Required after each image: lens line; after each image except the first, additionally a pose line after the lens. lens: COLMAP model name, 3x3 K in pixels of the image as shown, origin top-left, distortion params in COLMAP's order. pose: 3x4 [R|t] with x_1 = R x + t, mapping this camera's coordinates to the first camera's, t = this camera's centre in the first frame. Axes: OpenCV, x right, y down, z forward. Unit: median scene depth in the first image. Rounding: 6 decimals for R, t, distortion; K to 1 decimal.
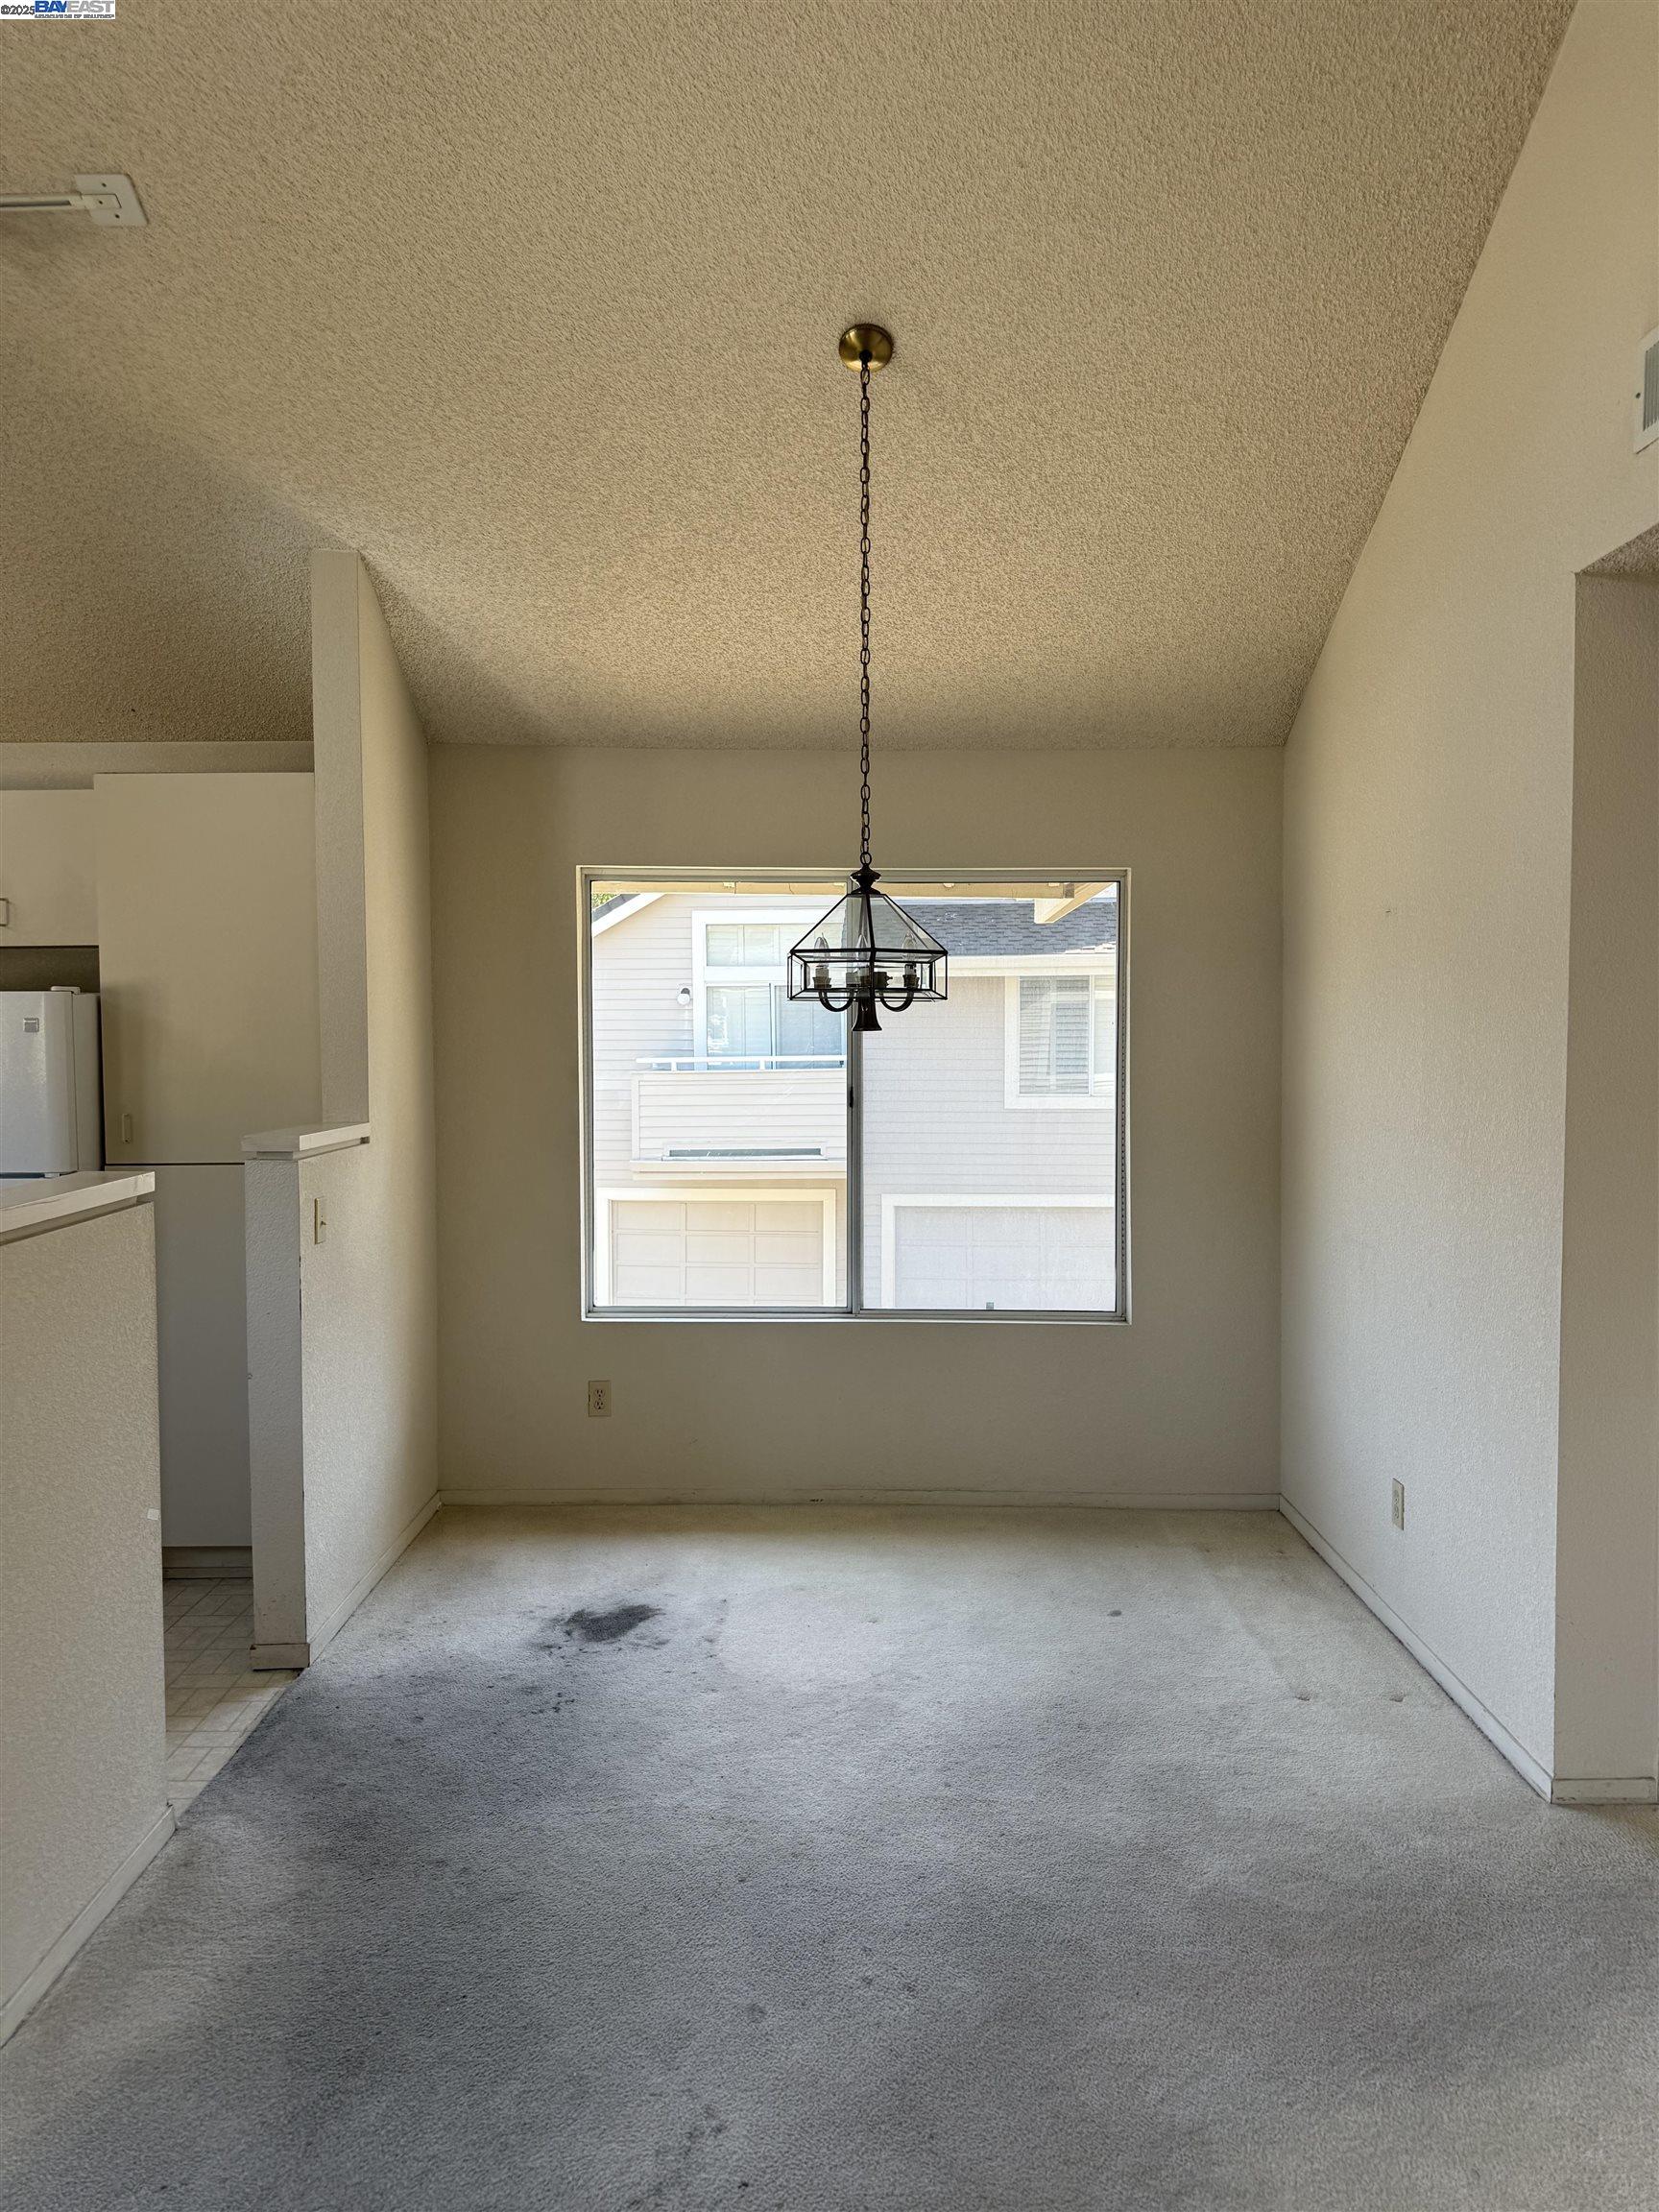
lens RADIAL K [[1567.0, 0, 825.5], [0, 1567.0, 1104.9], [0, 0, 1]] dist [0.002322, -0.003347]
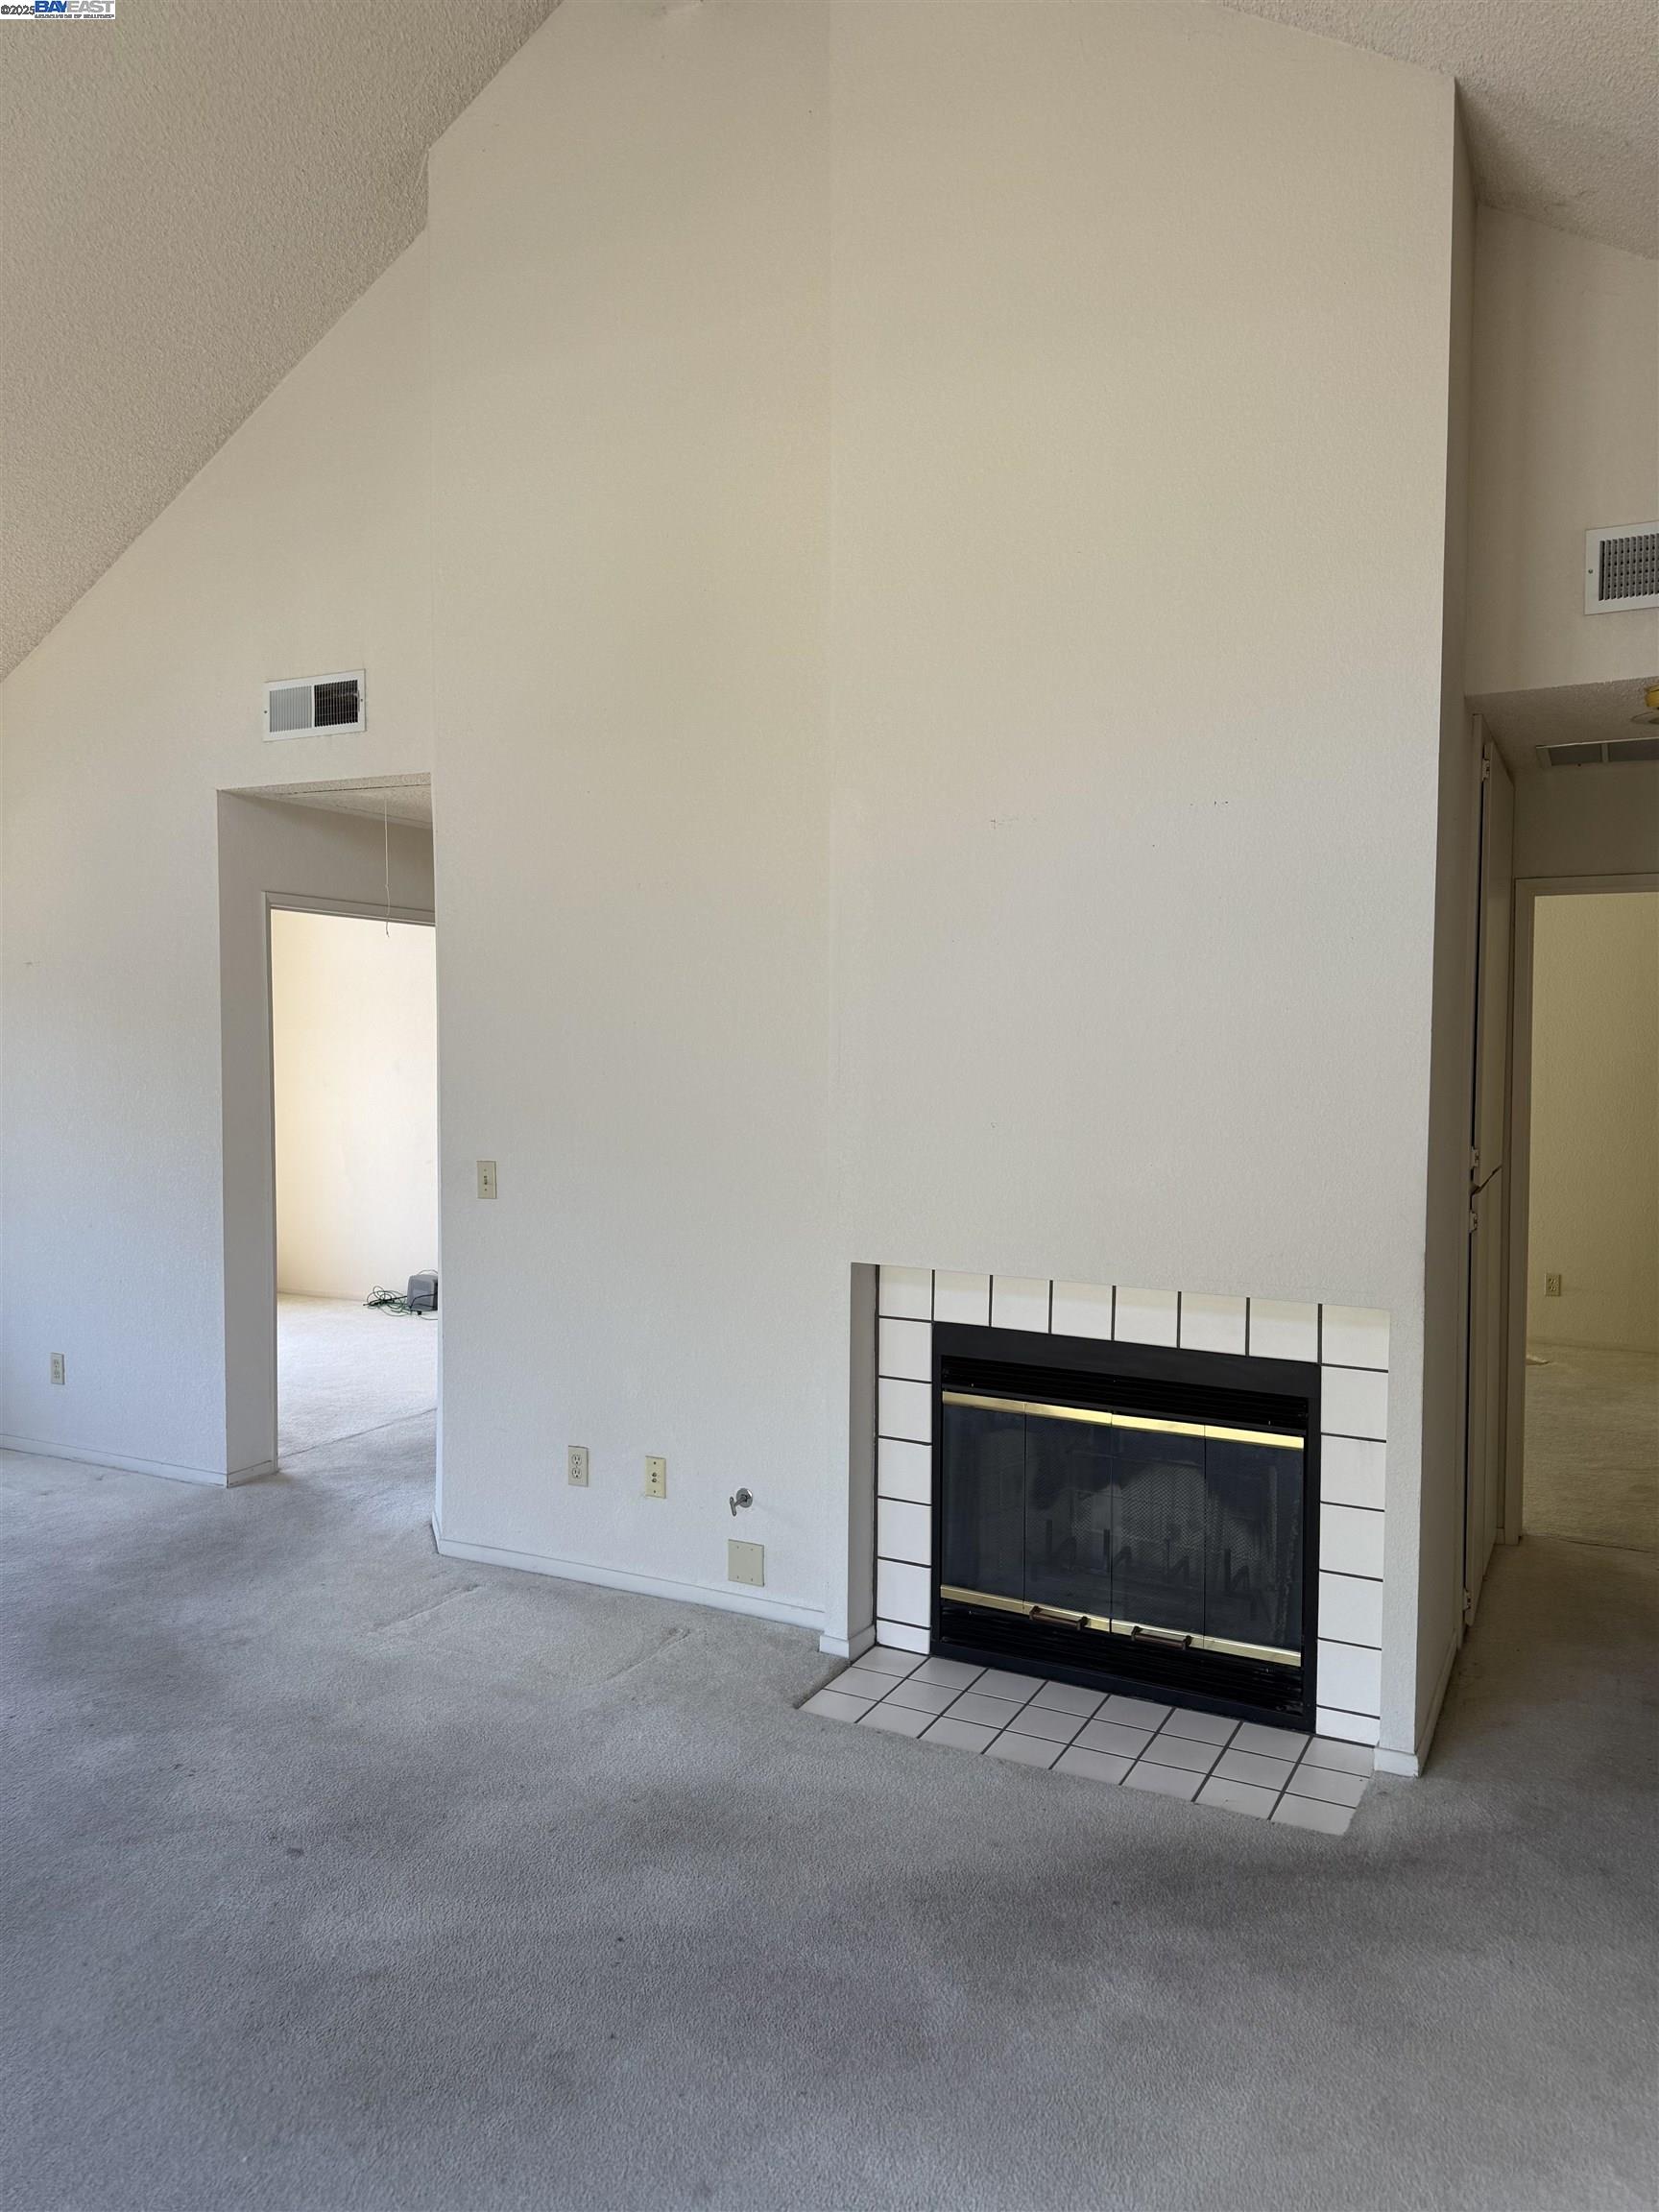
lens RADIAL K [[1567.0, 0, 829.0], [0, 1567.0, 1105.6], [0, 0, 1]] dist [0.002322, -0.003347]
pose [[0.451485, -0.031085, 0.891737, -0.792345], [0.038442, 0.999143, 0.015366, 0.017927], [-0.891450, 0.027343, 0.452293, -0.407189]]
